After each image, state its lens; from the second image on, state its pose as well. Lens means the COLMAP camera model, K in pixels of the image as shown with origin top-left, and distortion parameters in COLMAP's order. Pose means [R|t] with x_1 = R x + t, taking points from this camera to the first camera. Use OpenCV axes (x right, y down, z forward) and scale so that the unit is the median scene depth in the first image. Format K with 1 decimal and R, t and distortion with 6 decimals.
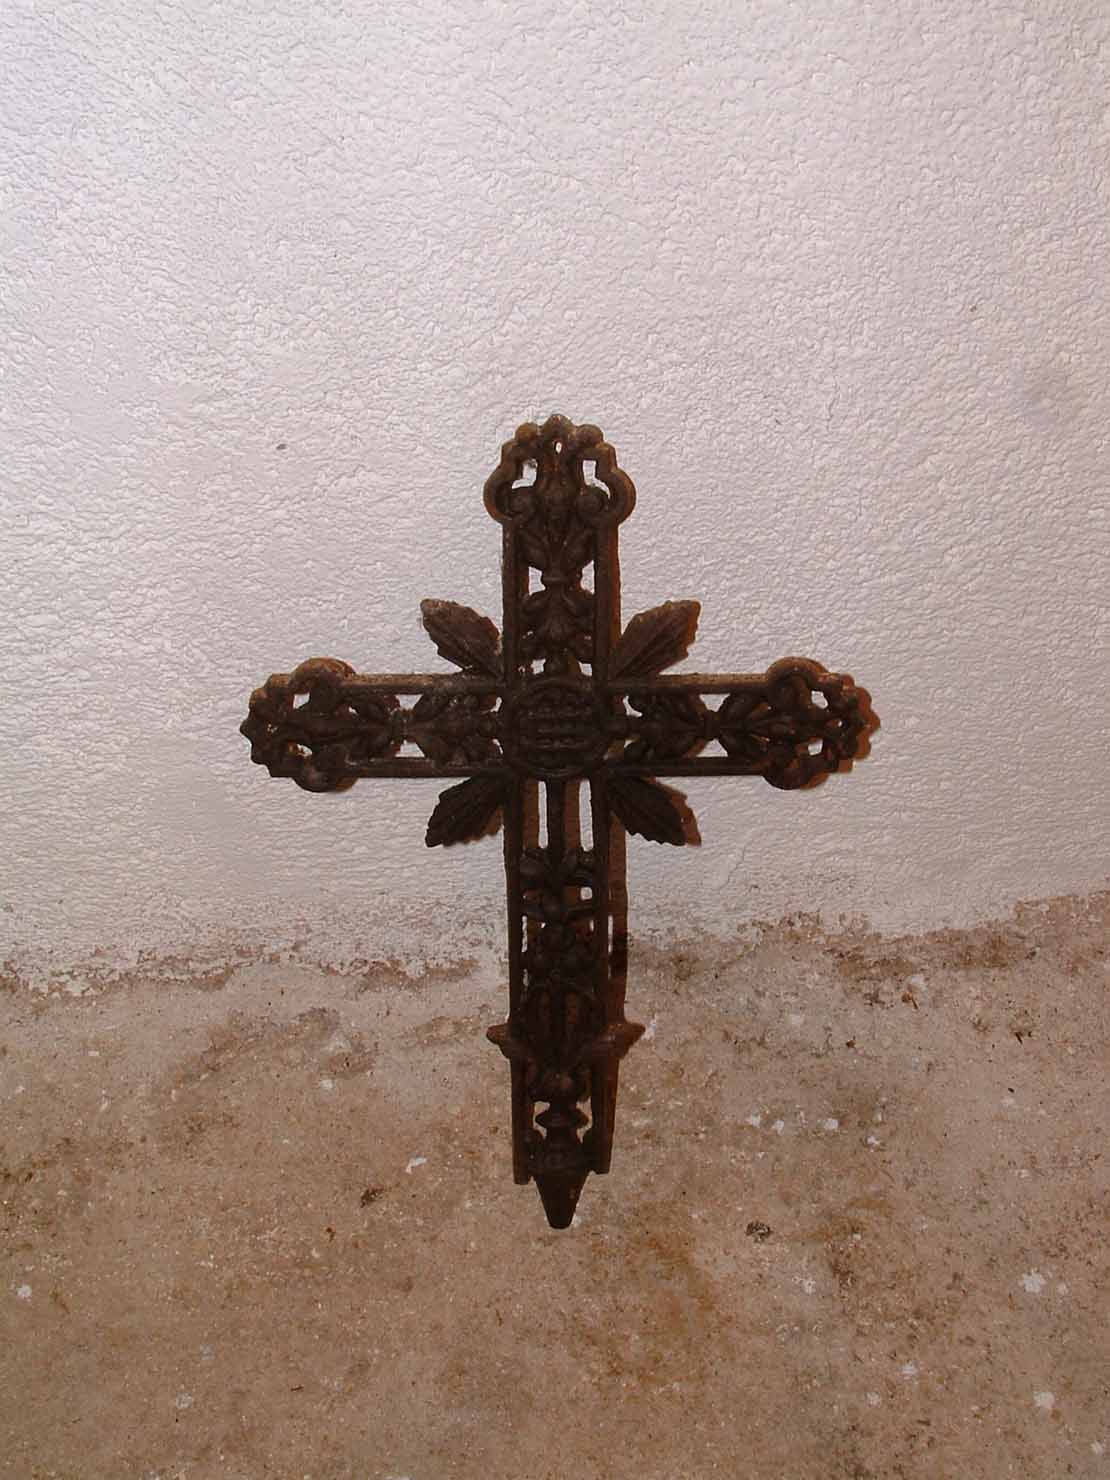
lens RADIAL K [[1740.8, 0, 596.8], [0, 1740.8, 717.8], [0, 0, 1]] dist [-0.275540, 0.335613]
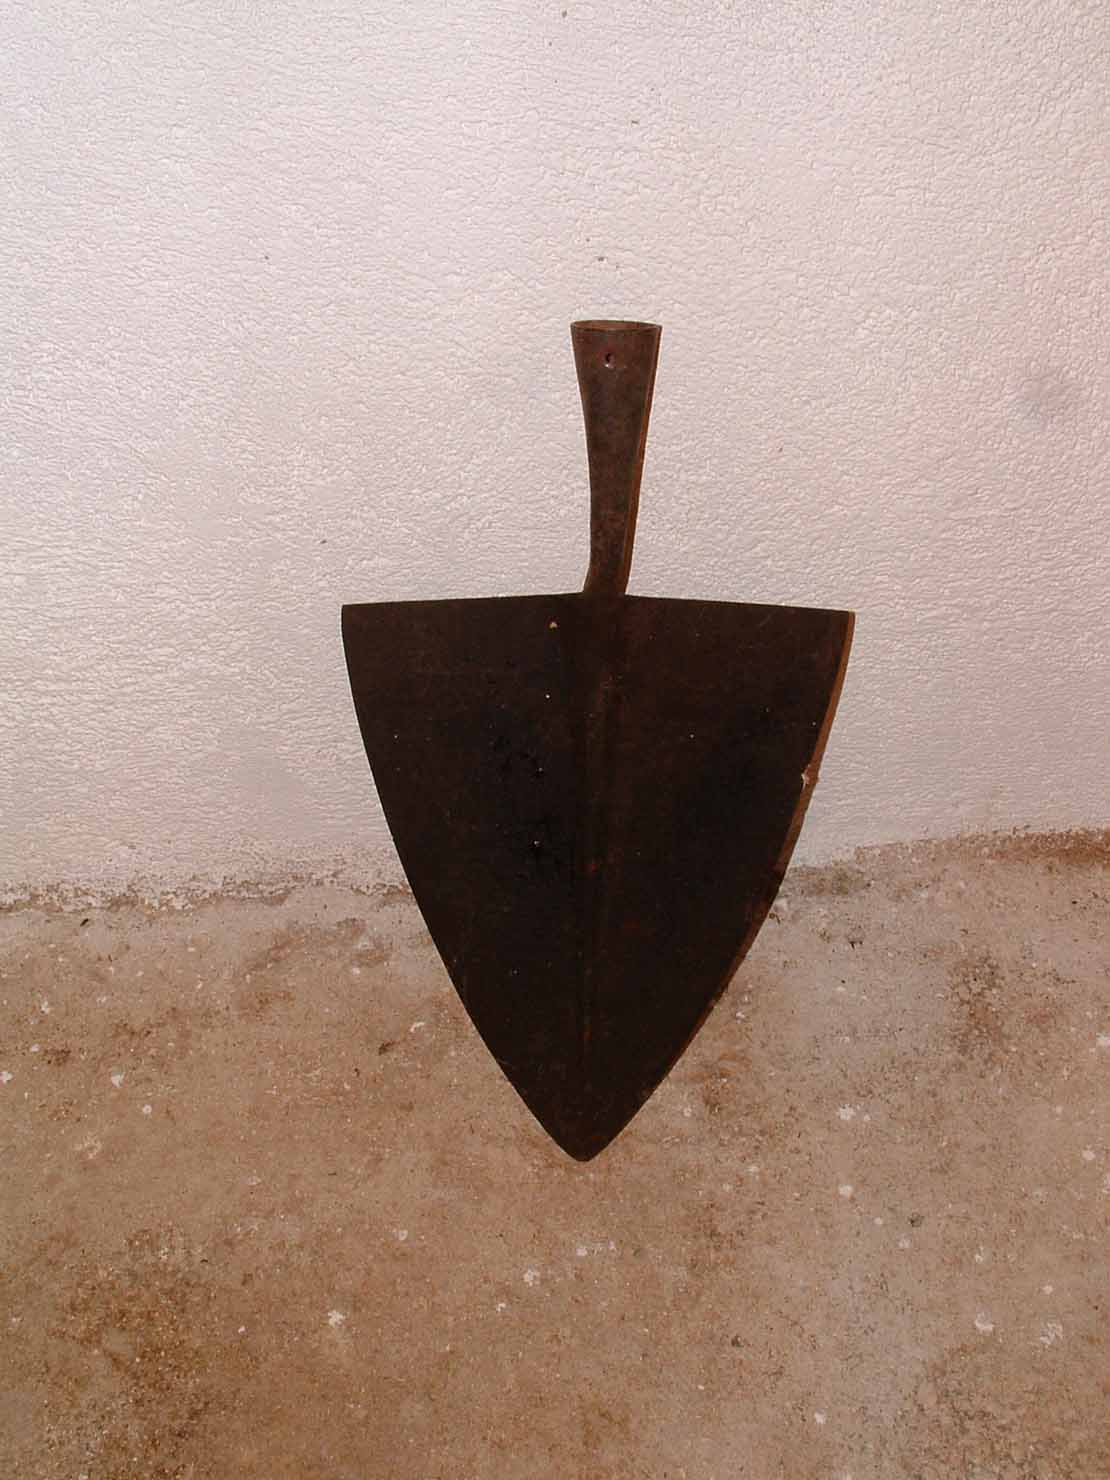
lens RADIAL K [[1740.8, 0, 596.8], [0, 1740.8, 717.8], [0, 0, 1]] dist [-0.275540, 0.335613]
pose [[0.999601, 0.004552, -0.027893, 0.088276], [-0.003789, 0.999618, 0.027371, -0.038994], [0.028007, -0.027254, 0.999236, -0.456063]]
